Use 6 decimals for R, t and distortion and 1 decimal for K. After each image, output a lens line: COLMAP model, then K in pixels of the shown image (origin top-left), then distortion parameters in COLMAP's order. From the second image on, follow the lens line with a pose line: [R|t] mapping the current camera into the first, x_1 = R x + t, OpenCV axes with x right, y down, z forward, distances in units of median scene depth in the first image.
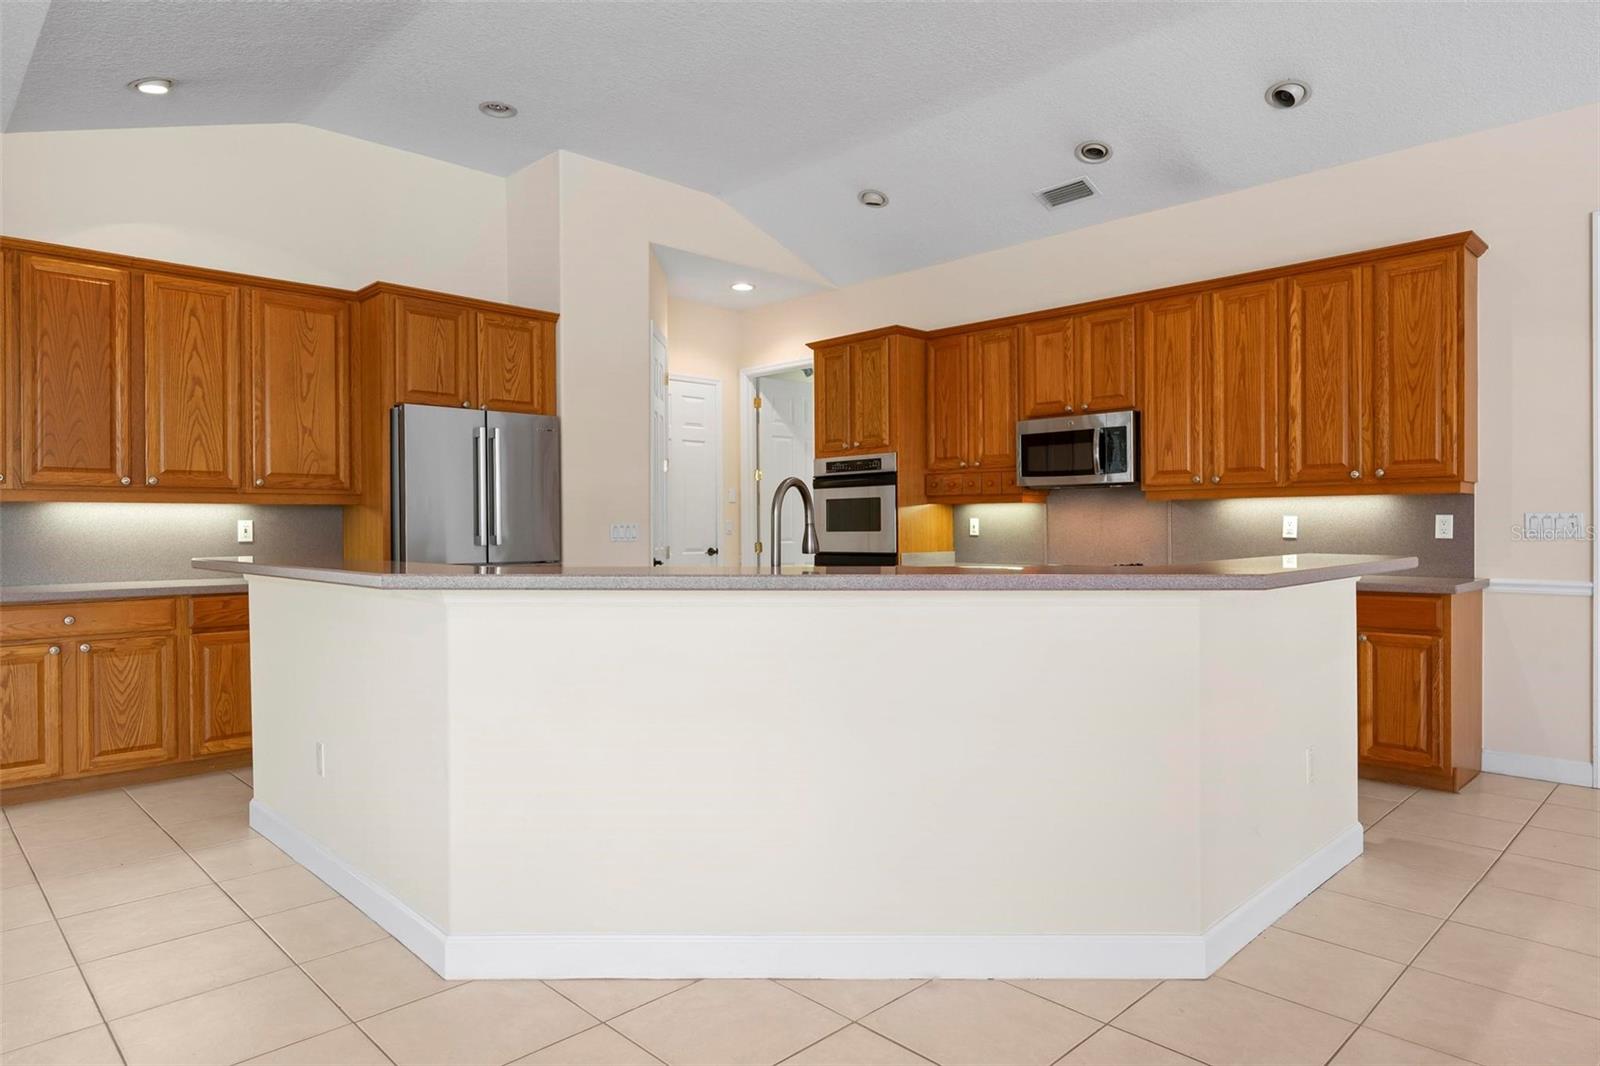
lens RADIAL K [[963.1, 0, 804.9], [0, 963.1, 536.9], [0, 0, 1]] dist [0.004029, -0.000792]
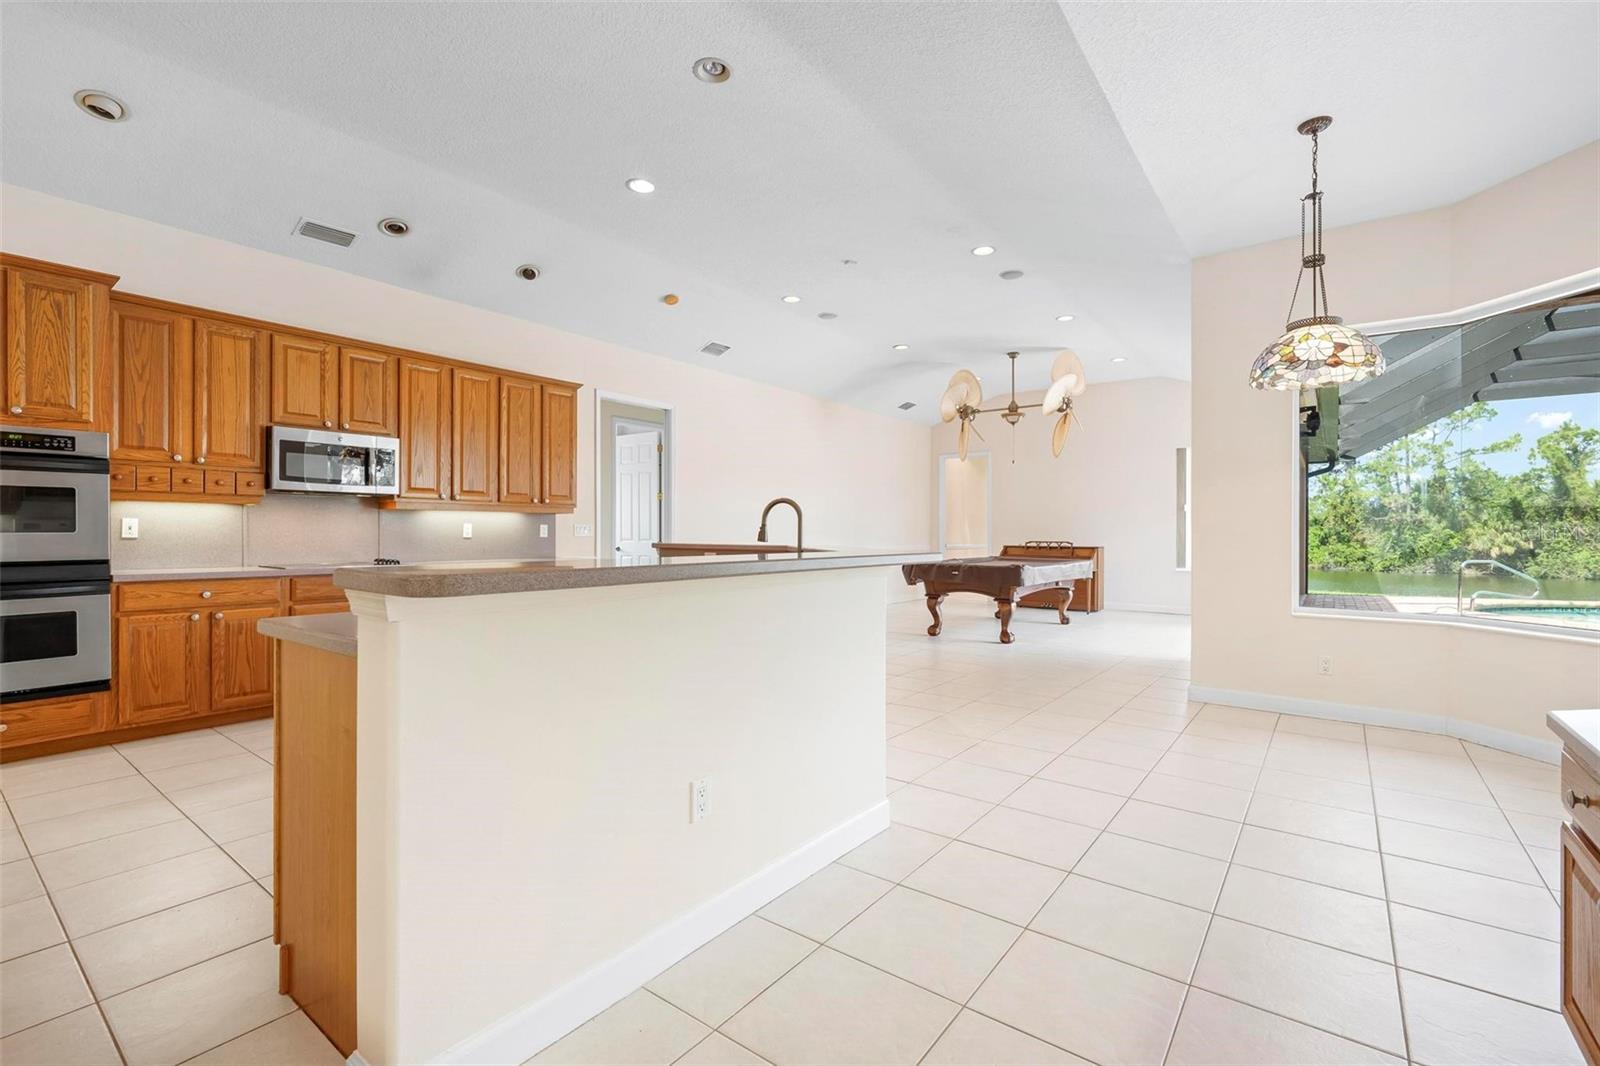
lens RADIAL K [[710.7, 0, 799.3], [0, 710.7, 533.2], [0, 0, 1]] dist [-0.003800, 0.001248]
pose [[-0.140029, 0.002476, 0.990144, -0.699355], [0.006007, 0.999981, -0.001651, -0.000760], [-0.990129, 0.005717, -0.140041, 0.632603]]
